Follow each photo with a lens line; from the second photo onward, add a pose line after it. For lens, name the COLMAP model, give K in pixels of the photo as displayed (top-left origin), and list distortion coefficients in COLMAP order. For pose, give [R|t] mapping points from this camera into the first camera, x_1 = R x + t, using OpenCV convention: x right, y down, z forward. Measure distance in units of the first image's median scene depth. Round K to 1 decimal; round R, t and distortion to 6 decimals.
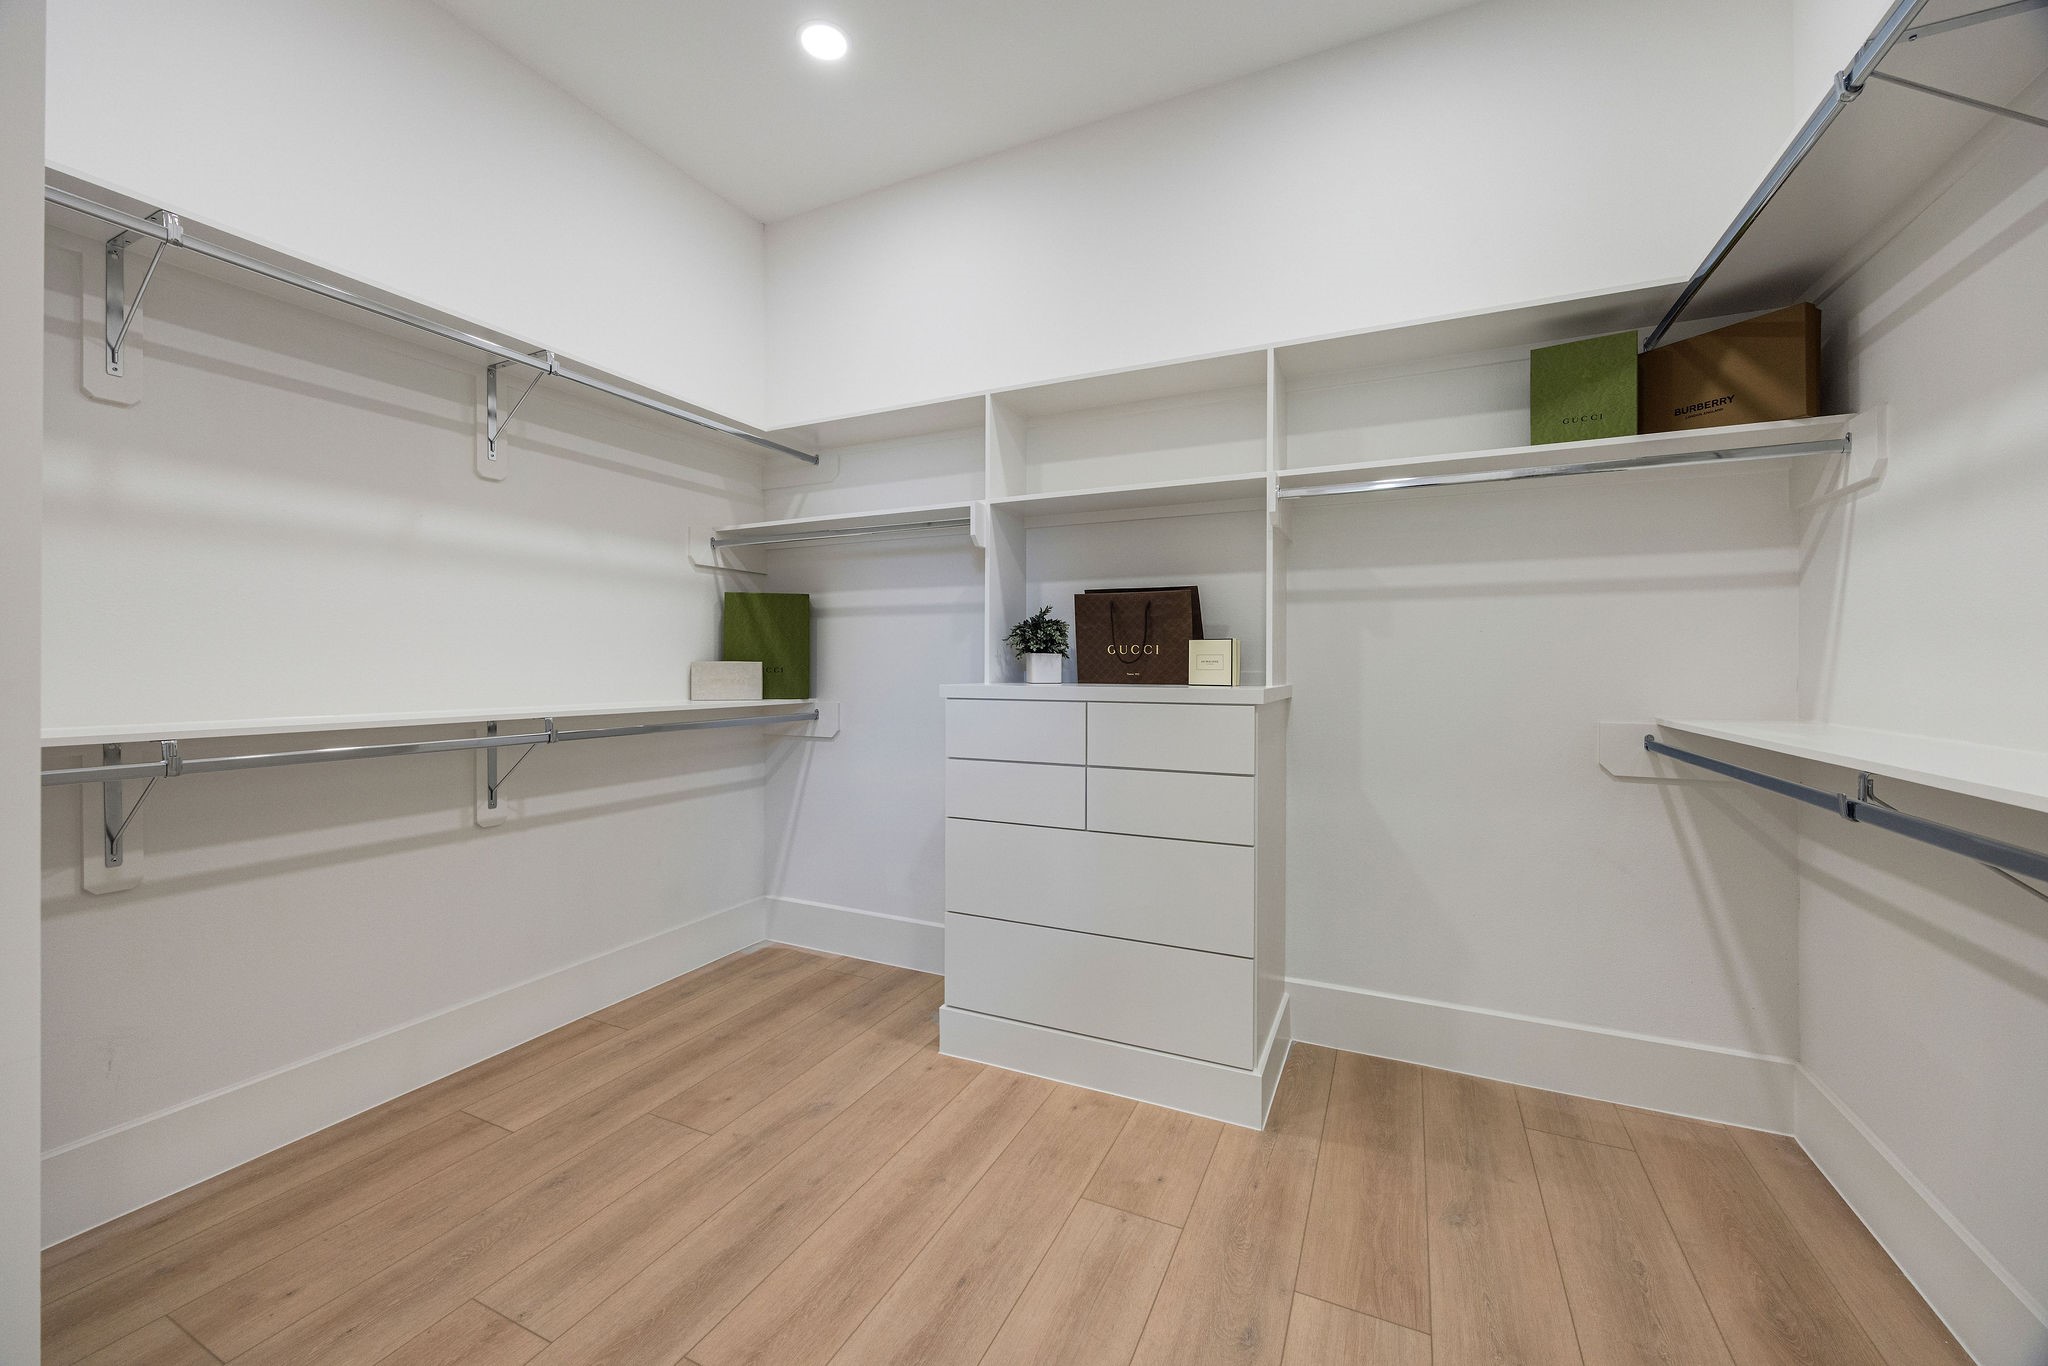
lens RADIAL K [[804.3, 0, 1017.7], [0, 804.3, 667.1], [0, 0, 1]] dist [-0.000636, 0.000705]
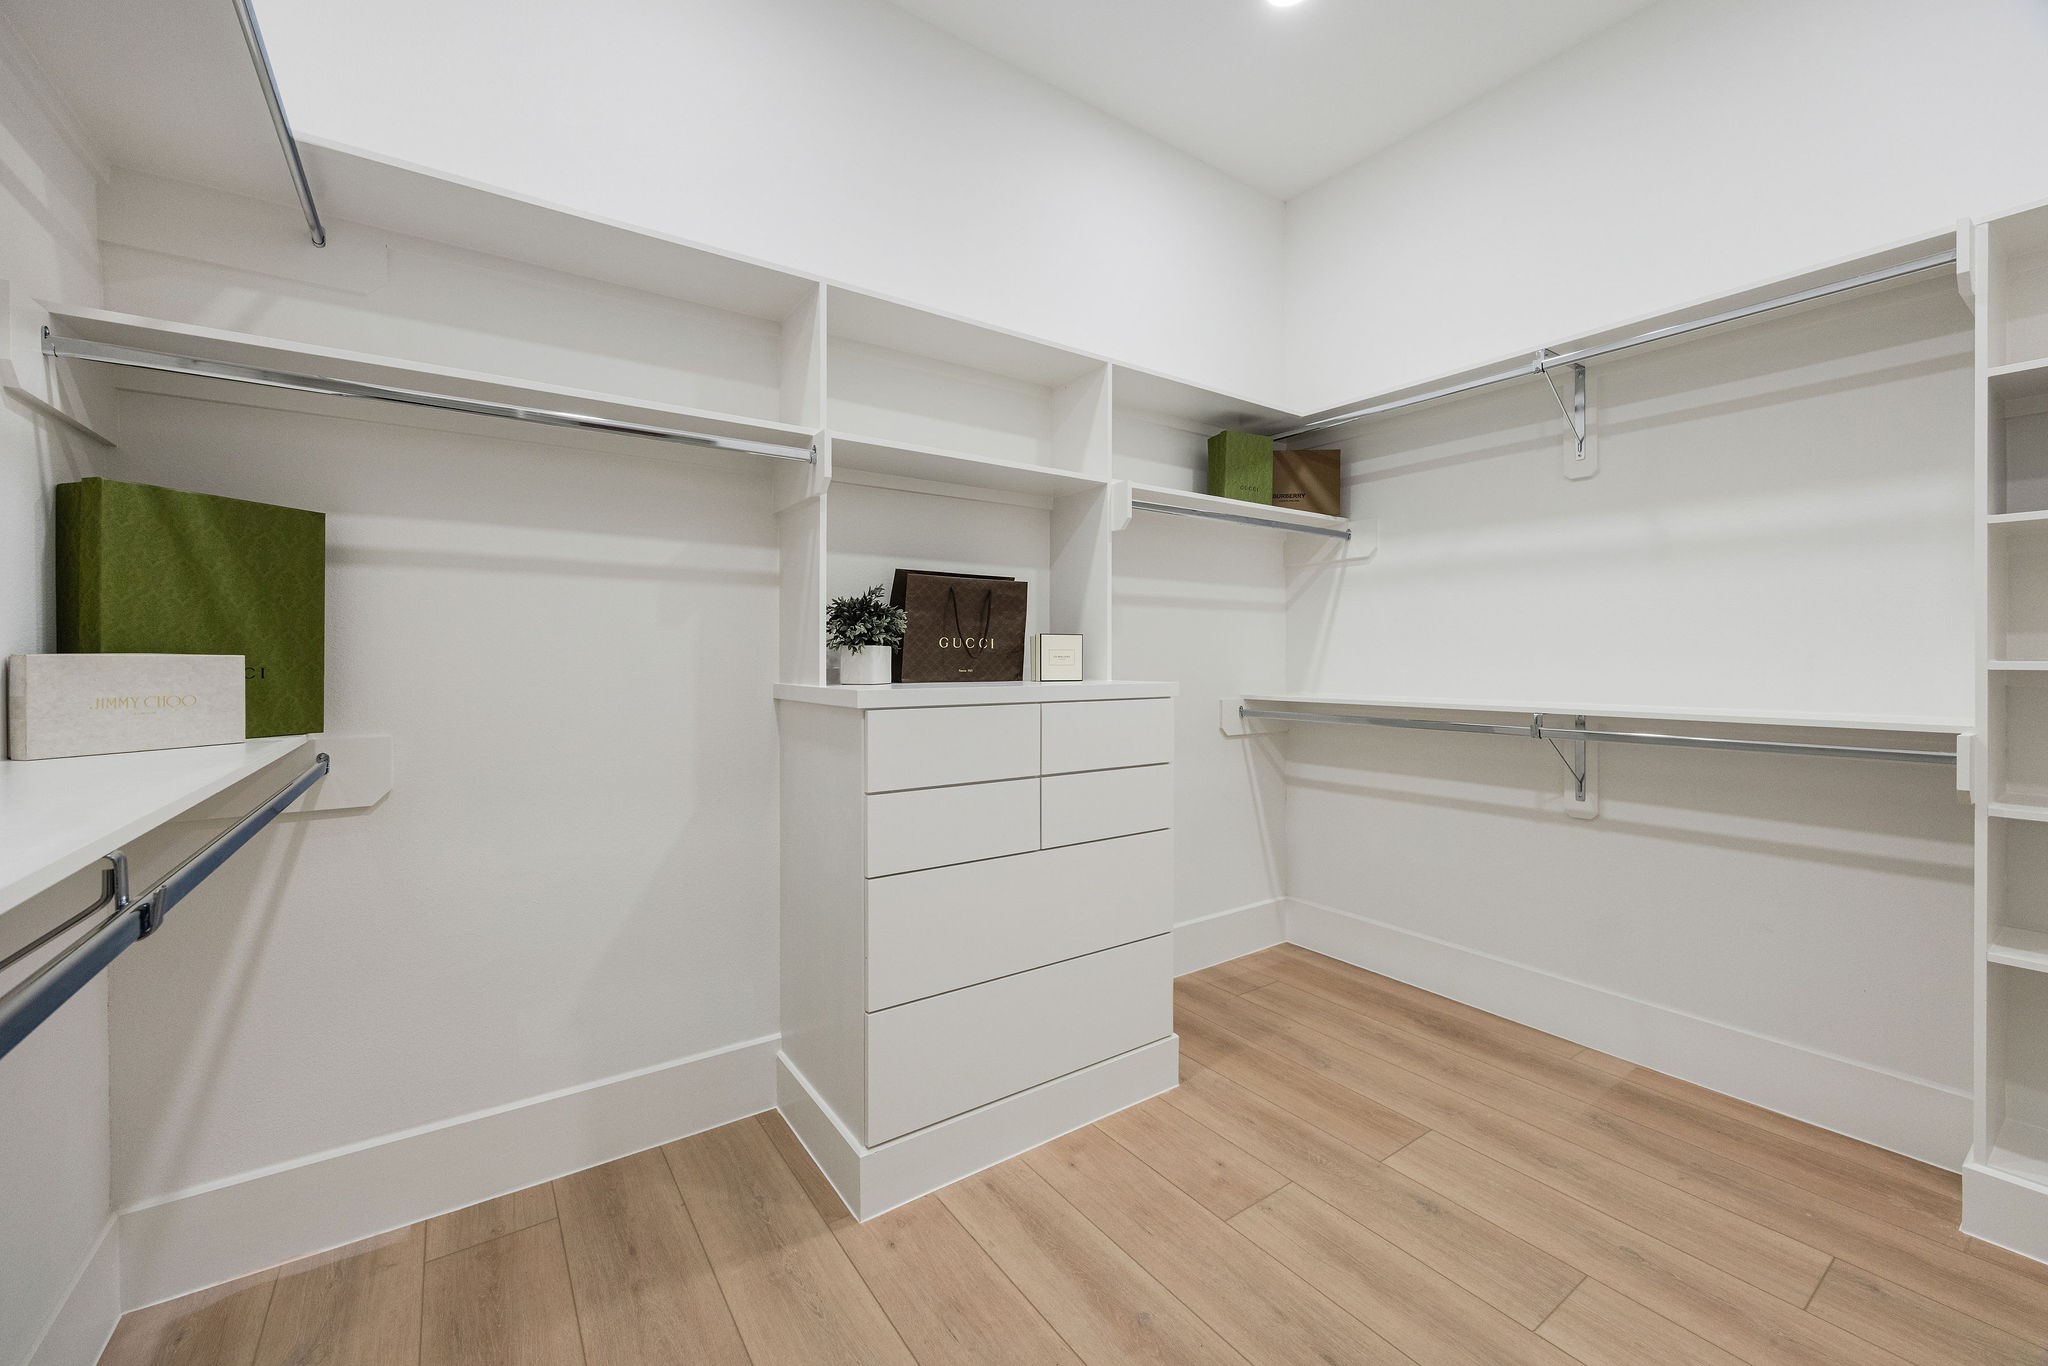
lens RADIAL K [[804.3, 0, 1017.7], [0, 804.3, 667.1], [0, 0, 1]] dist [-0.000636, 0.000705]
pose [[0.494494, -0.009088, 0.869133, -0.682329], [0.004898, 0.999959, 0.007669, -0.002298], [-0.869167, 0.000465, 0.494518, 0.589206]]
